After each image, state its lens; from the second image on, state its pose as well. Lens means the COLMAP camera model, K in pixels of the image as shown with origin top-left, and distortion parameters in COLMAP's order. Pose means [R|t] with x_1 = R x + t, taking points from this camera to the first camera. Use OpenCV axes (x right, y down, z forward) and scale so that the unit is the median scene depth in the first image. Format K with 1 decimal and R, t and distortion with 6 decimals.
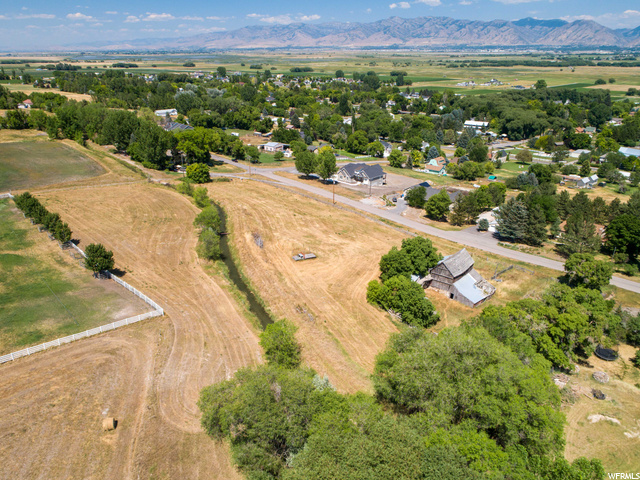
lens RADIAL K [[477.7, 0, 320.0], [0, 477.7, 240.0], [0, 0, 1]] dist [-0.025052, 0.011395]
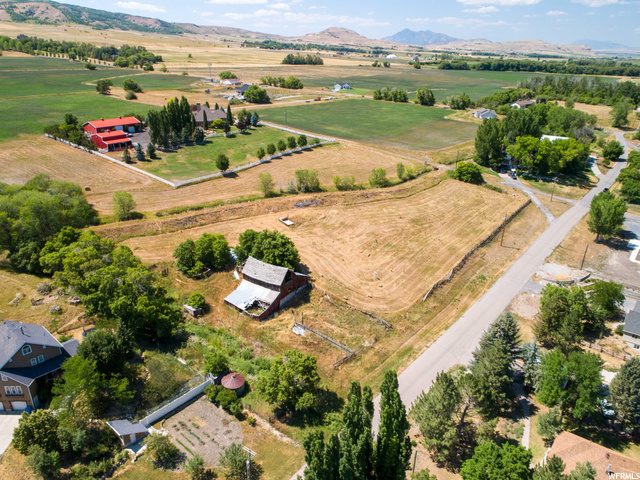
lens RADIAL K [[477.7, 0, 320.0], [0, 477.7, 240.0], [0, 0, 1]] dist [-0.025052, 0.011395]
pose [[0.098558, 0.362097, -0.926915, 0.940154], [-0.372842, 0.877040, 0.302969, -0.271557], [0.922646, 0.315733, 0.221444, 0.705821]]
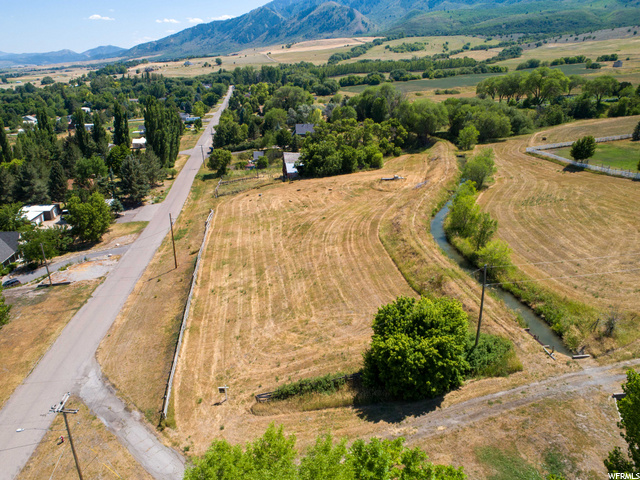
lens RADIAL K [[477.7, 0, 320.0], [0, 477.7, 240.0], [0, 0, 1]] dist [-0.025052, 0.011395]
pose [[-0.794142, -0.208649, 0.570793, -0.465483], [0.231276, 0.764791, 0.601336, -0.457346], [-0.562006, 0.609557, -0.559097, 1.517938]]
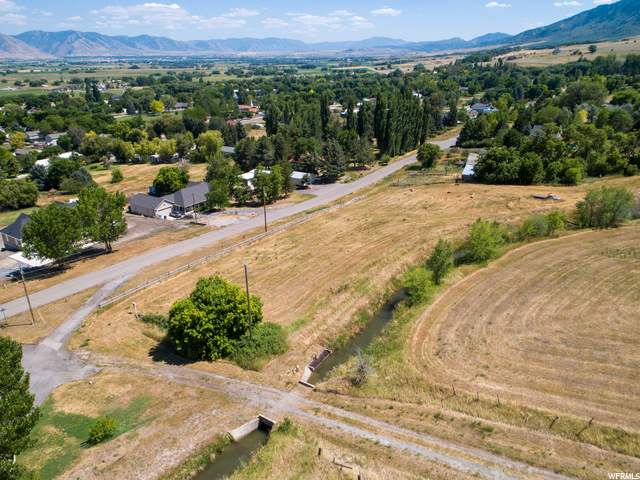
lens RADIAL K [[477.7, 0, 320.0], [0, 477.7, 240.0], [0, 0, 1]] dist [-0.025052, 0.011395]
pose [[-0.193173, -0.352886, 0.915508, -0.698732], [0.384343, 0.831299, 0.401525, -0.364151], [-0.902754, 0.429433, -0.024955, 1.242468]]
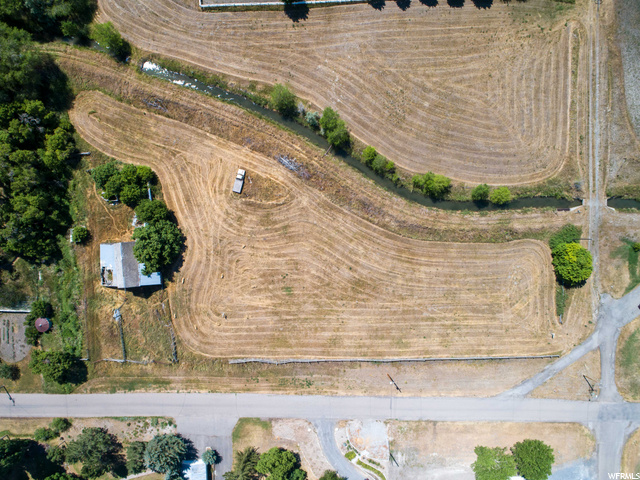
lens RADIAL K [[477.7, 0, 320.0], [0, 477.7, 240.0], [0, 0, 1]] dist [-0.025052, 0.011395]
pose [[-0.707613, 0.706591, -0.003554, -0.051662], [-0.262871, -0.258575, 0.929536, -0.850230], [0.655883, 0.658686, 0.368713, 0.699199]]
